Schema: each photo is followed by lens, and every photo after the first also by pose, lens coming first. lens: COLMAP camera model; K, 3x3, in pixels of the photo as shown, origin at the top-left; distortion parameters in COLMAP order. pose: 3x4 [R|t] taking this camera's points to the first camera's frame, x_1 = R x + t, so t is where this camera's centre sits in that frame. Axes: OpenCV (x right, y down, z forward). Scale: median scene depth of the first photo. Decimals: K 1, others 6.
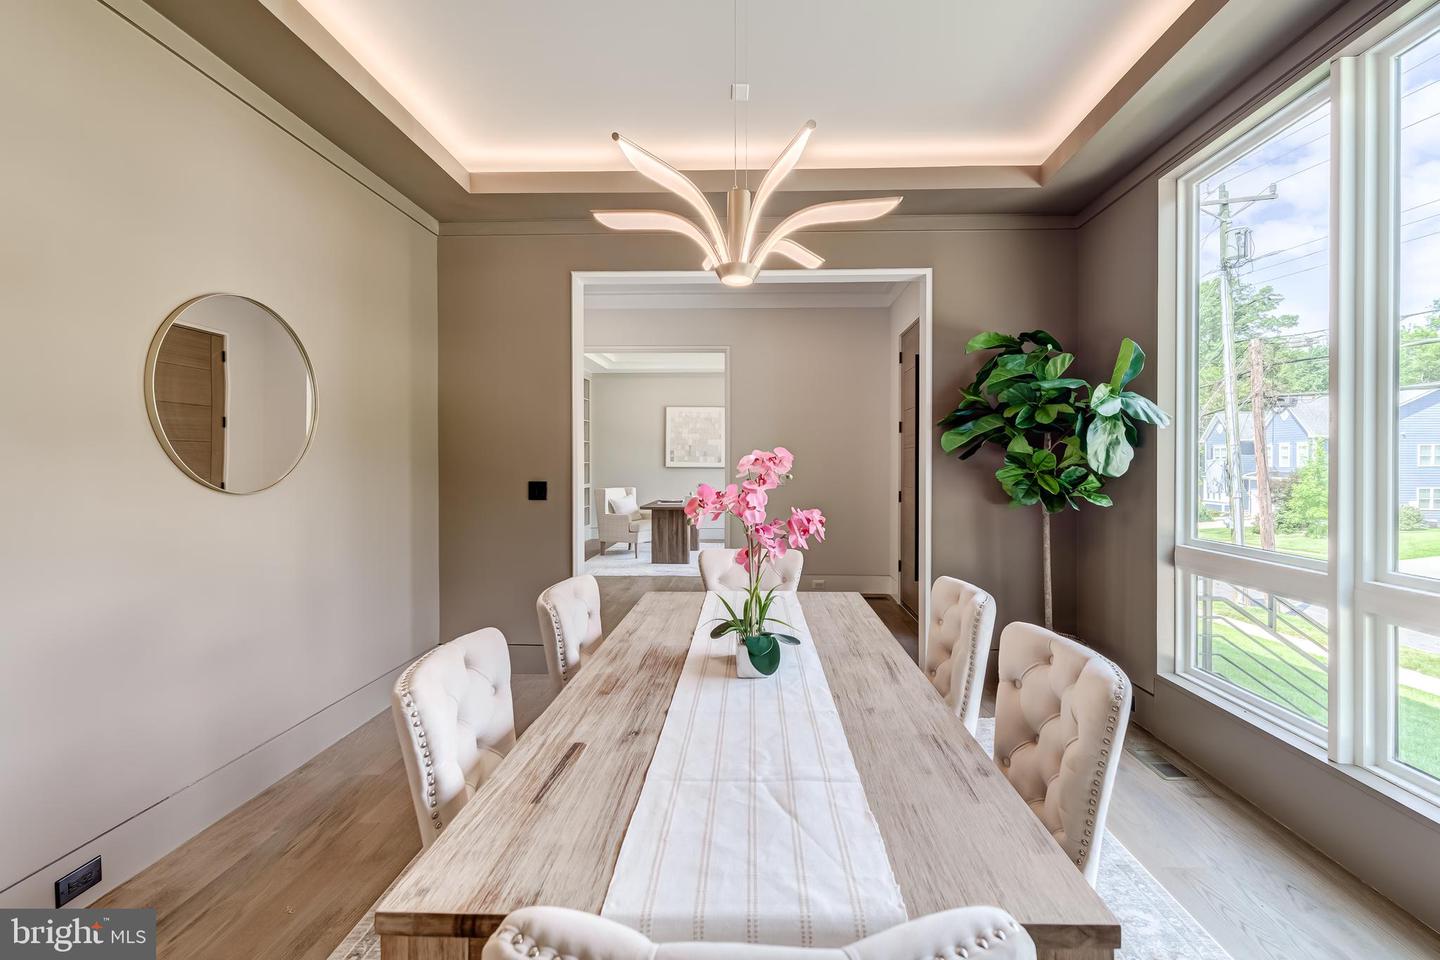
lens RADIAL K [[628.6, 0, 723.7], [0, 628.6, 469.6], [0, 0, 1]] dist [-0.000730, -0.000012]
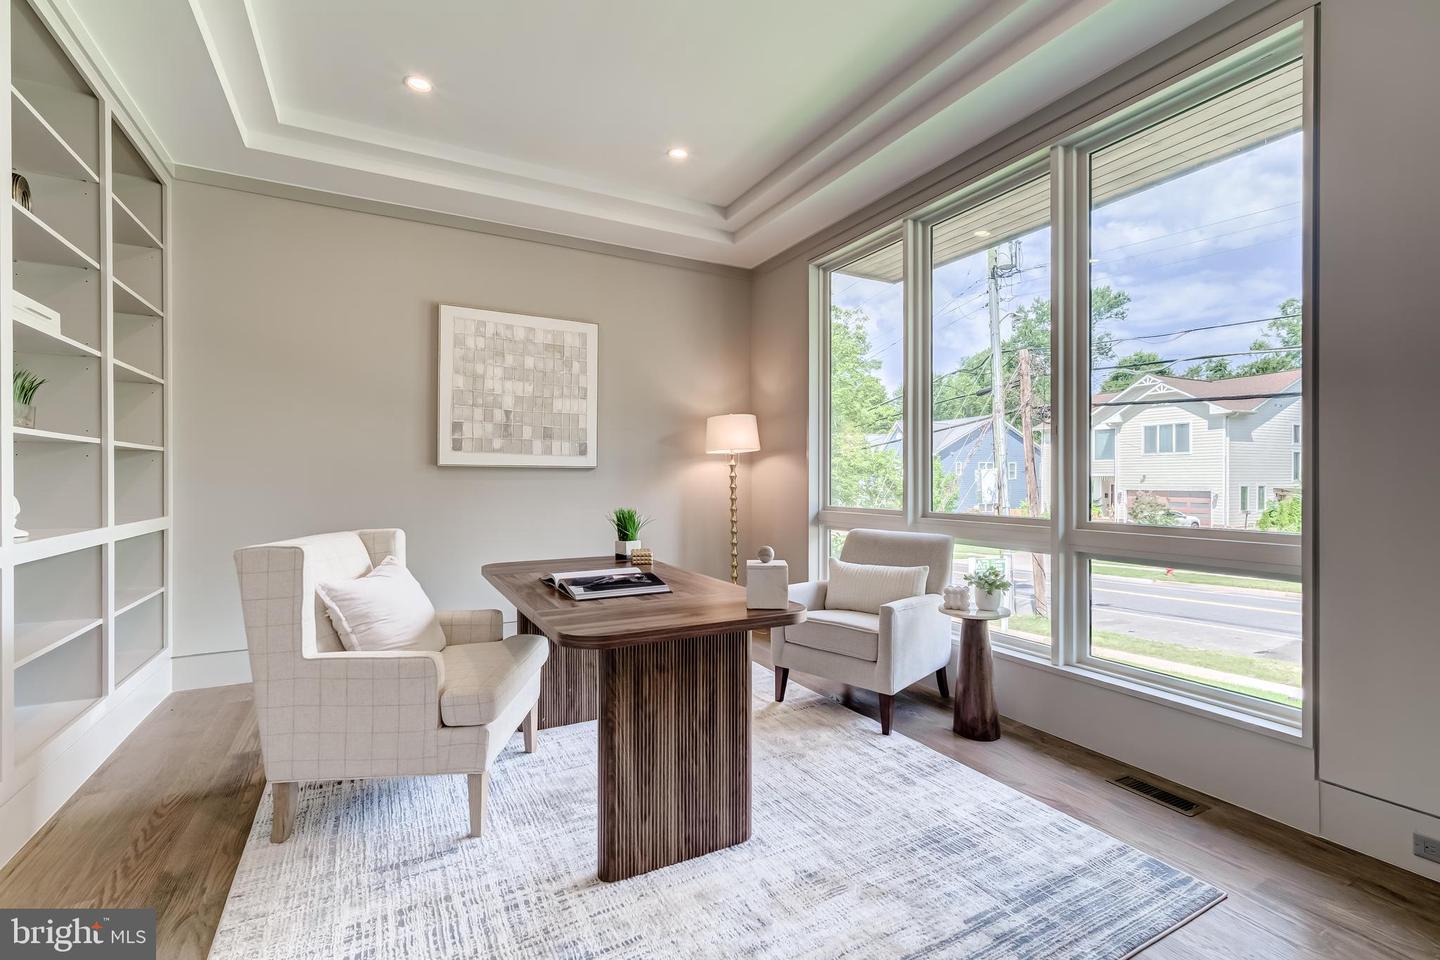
lens RADIAL K [[628.6, 0, 719.5], [0, 628.6, 482.6], [0, 0, 1]] dist [-0.000730, -0.000012]
pose [[0.853985, -0.004419, 0.520279, -0.144578], [0.007146, 0.999969, -0.003237, 0.008428], [-0.520249, 0.006483, 0.853990, 0.597460]]
